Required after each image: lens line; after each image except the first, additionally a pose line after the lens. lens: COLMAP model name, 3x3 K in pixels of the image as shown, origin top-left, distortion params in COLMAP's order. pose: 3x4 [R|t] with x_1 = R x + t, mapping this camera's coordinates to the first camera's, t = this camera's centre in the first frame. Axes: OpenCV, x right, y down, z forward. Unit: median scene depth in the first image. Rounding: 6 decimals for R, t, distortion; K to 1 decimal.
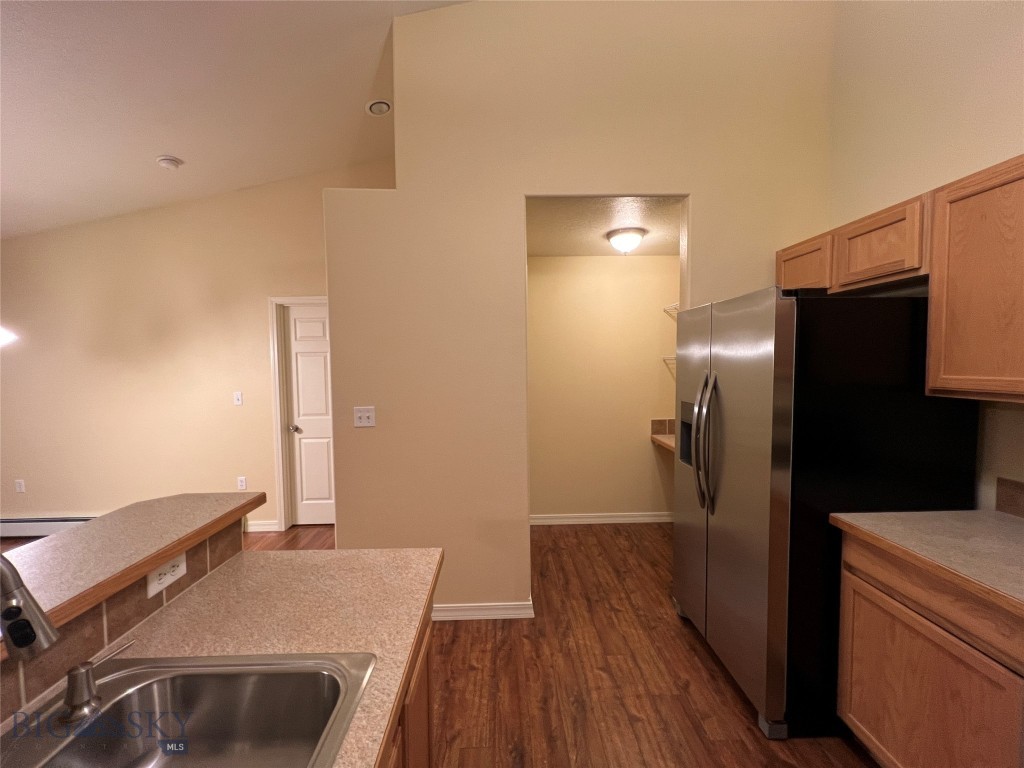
lens RADIAL K [[408.9, 0, 511.4], [0, 408.9, 381.9], [0, 0, 1]] dist [0.000150, 0.000334]
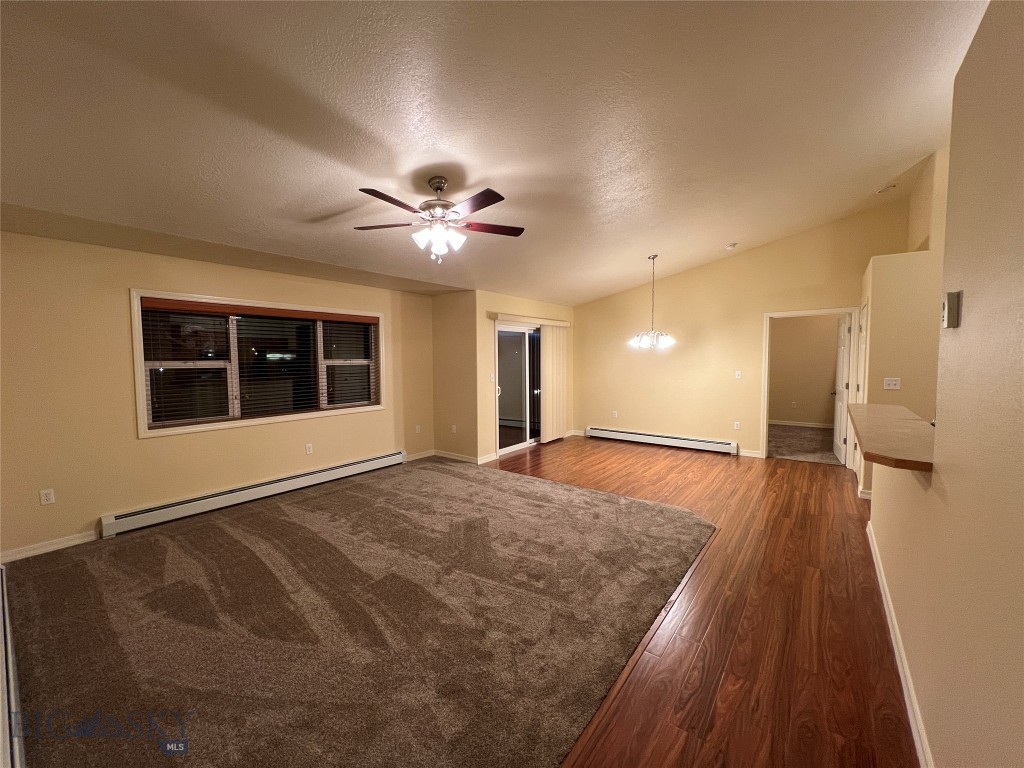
lens RADIAL K [[408.9, 0, 508.7], [0, 408.9, 382.0], [0, 0, 1]] dist [0.000150, 0.000334]
pose [[0.772506, 0.044878, -0.633420, -0.823882], [-0.033814, 0.998991, 0.029540, 0.129731], [0.634107, -0.001401, 0.773244, -2.207691]]
